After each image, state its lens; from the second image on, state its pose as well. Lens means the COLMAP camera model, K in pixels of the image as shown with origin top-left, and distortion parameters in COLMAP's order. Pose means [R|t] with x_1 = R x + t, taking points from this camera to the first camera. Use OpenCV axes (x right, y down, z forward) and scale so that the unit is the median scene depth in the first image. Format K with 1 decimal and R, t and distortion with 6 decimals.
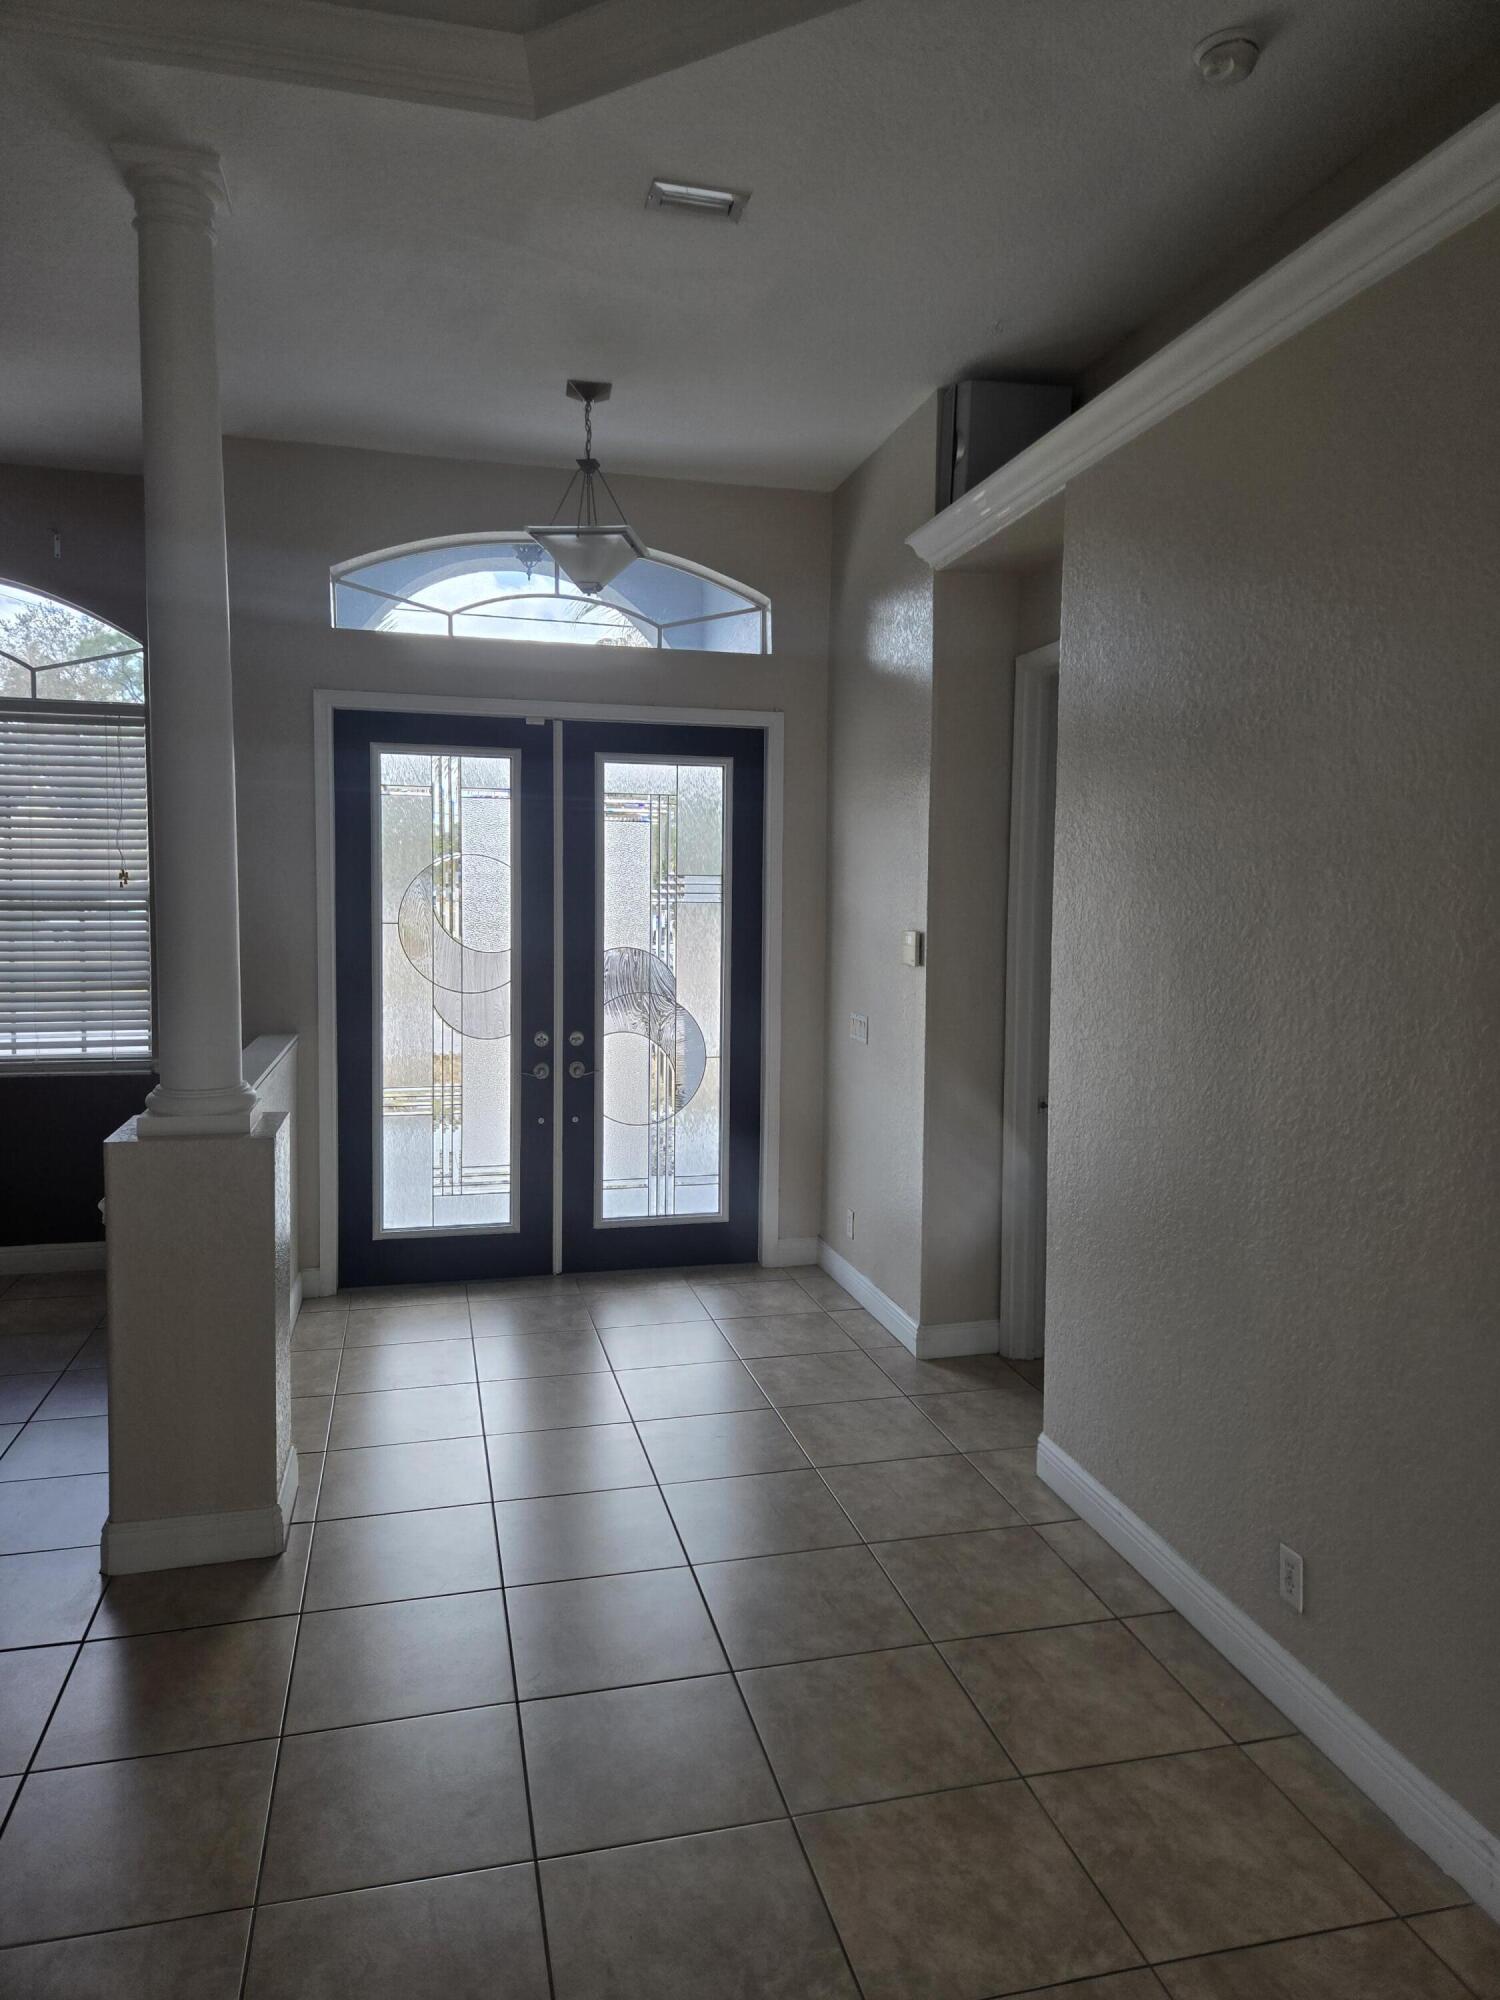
lens RADIAL K [[1348.9, 0, 763.9], [0, 1348.9, 980.1], [0, 0, 1]] dist [0.075257, -0.061789]
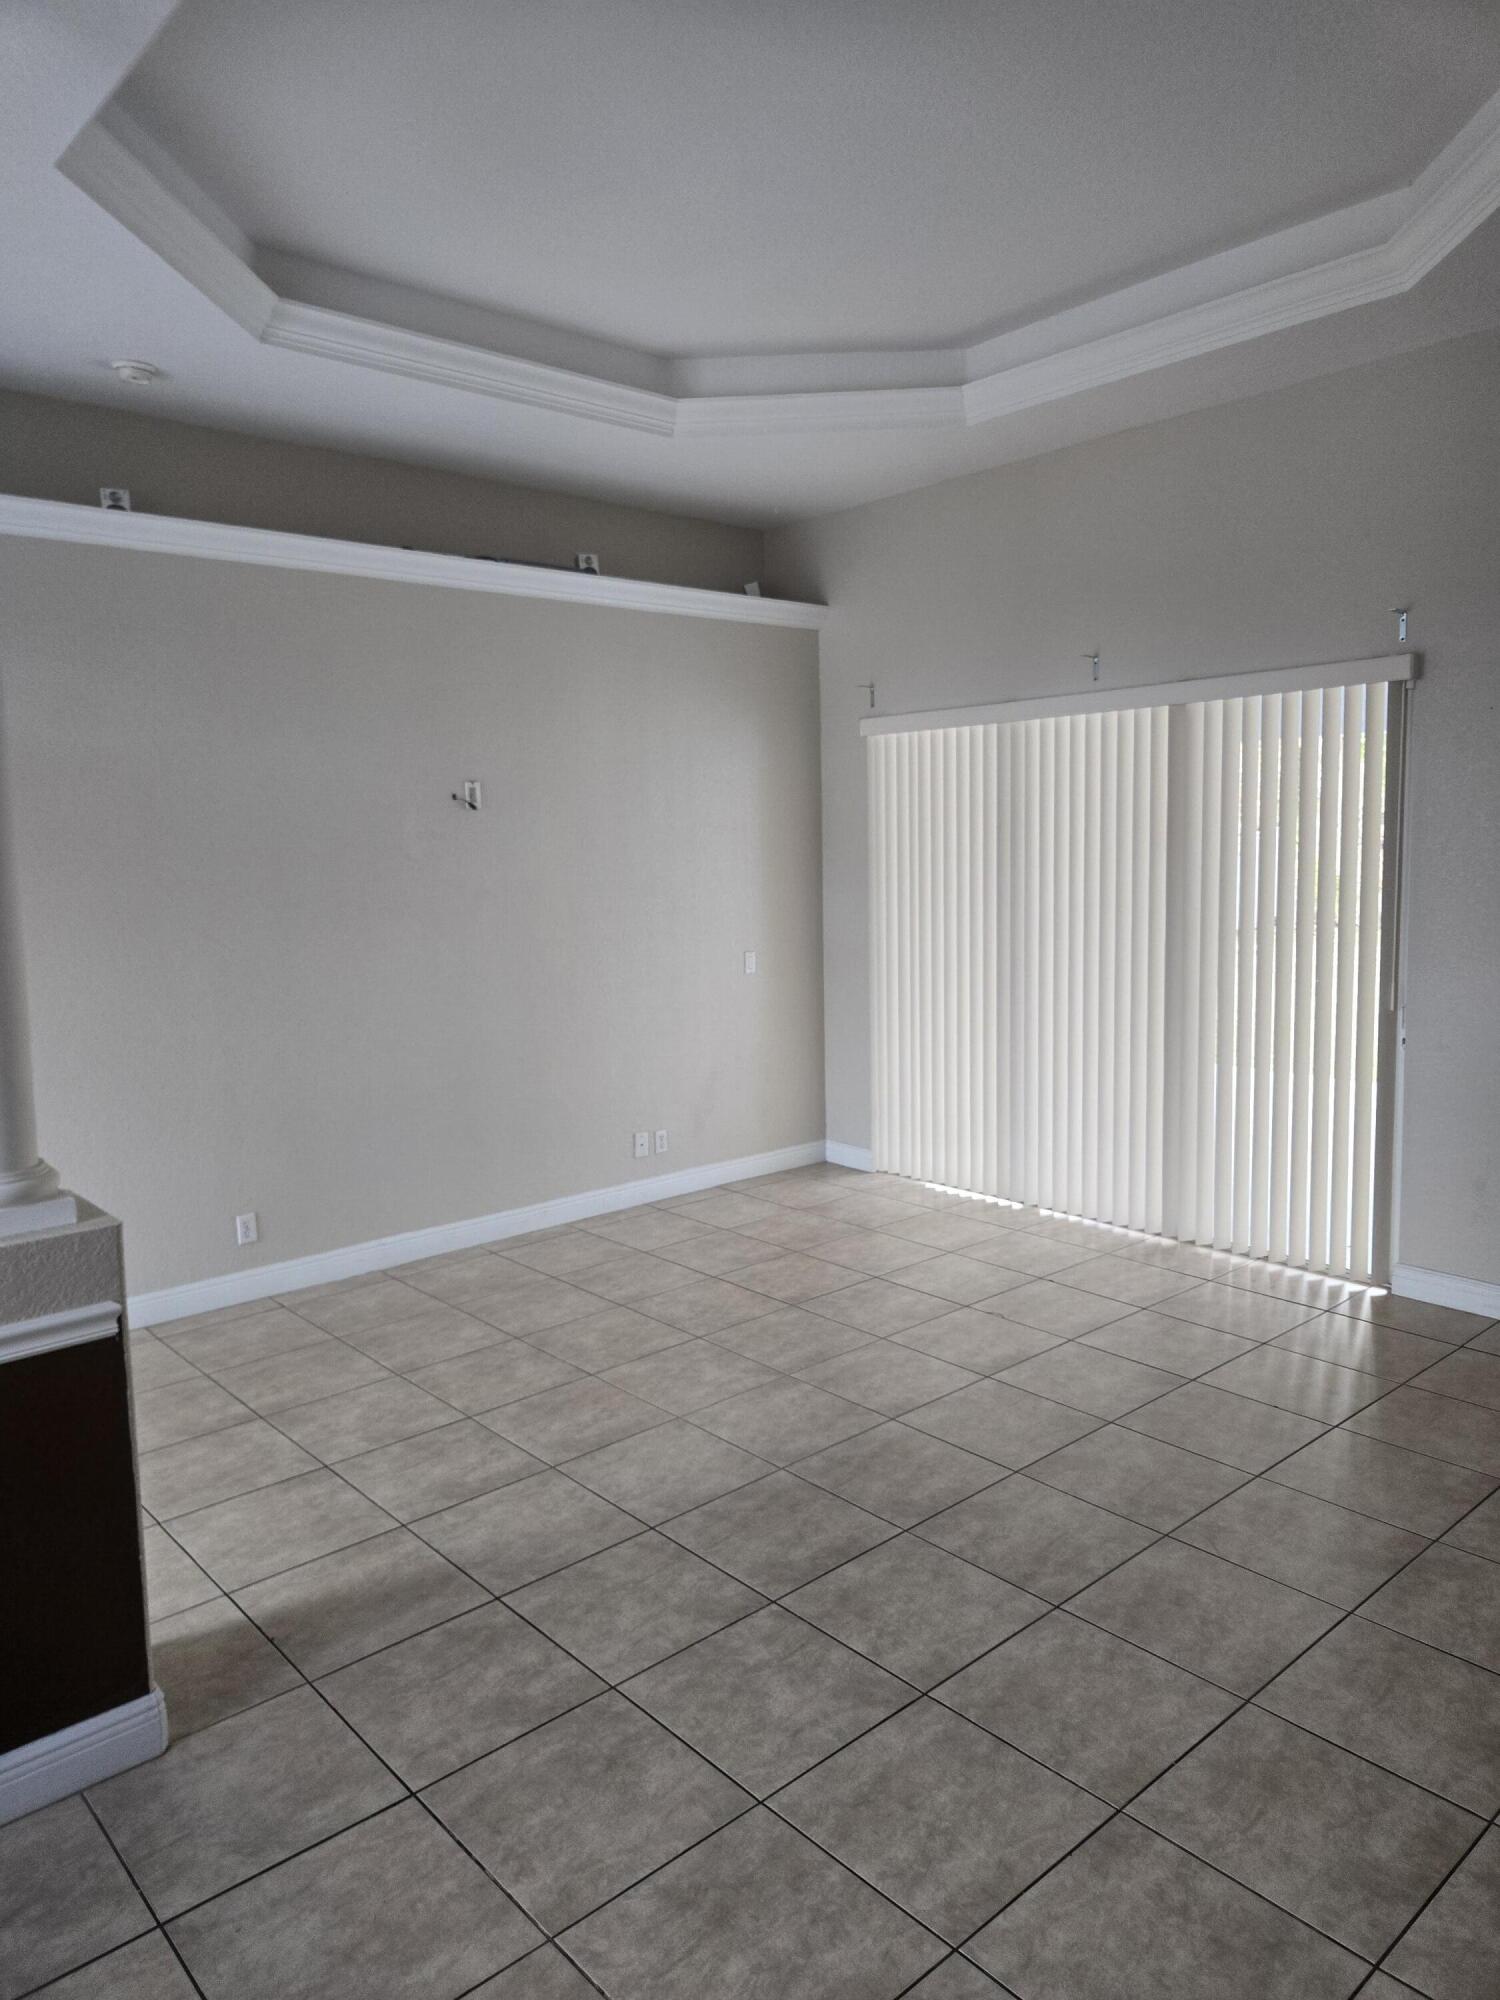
lens RADIAL K [[1348.9, 0, 739.4], [0, 1348.9, 993.6], [0, 0, 1]] dist [0.075257, -0.061789]
pose [[-0.458320, -0.107358, 0.882280, -0.775402], [0.077607, 0.984052, 0.160057, -0.064127], [-0.885393, 0.141828, -0.442679, 0.596949]]
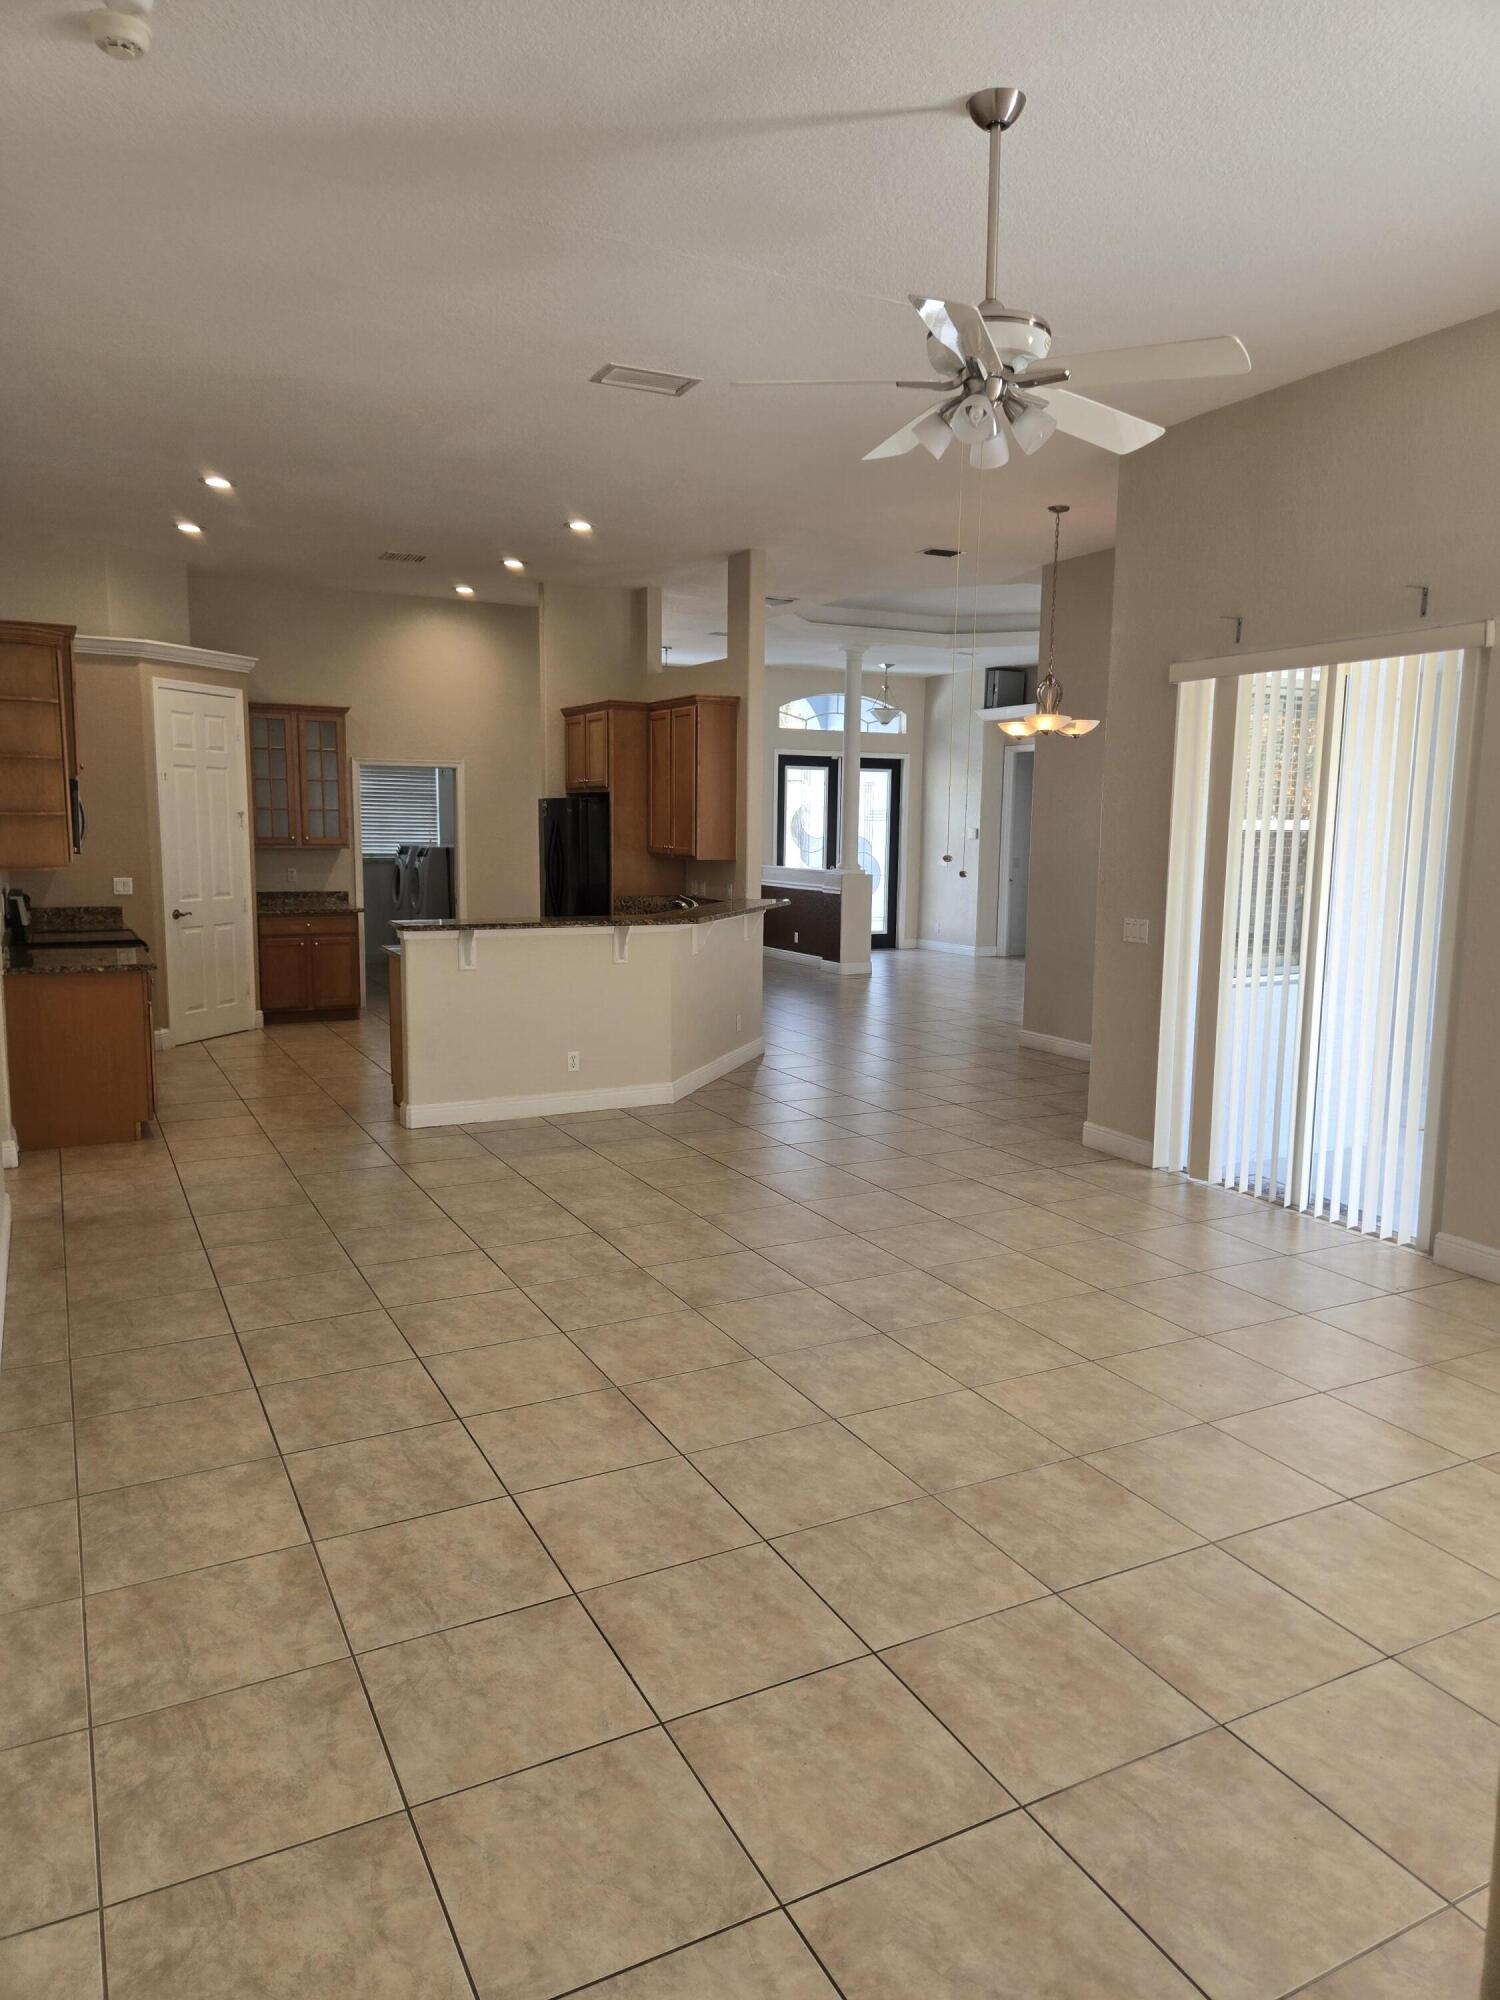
lens RADIAL K [[1348.9, 0, 748.5], [0, 1348.9, 952.6], [0, 0, 1]] dist [0.075257, -0.061789]
pose [[0.974654, -0.026618, 0.222130, -1.005258], [0.016393, 0.998725, 0.047752, 0.086226], [-0.223117, -0.042900, 0.973847, -1.809870]]
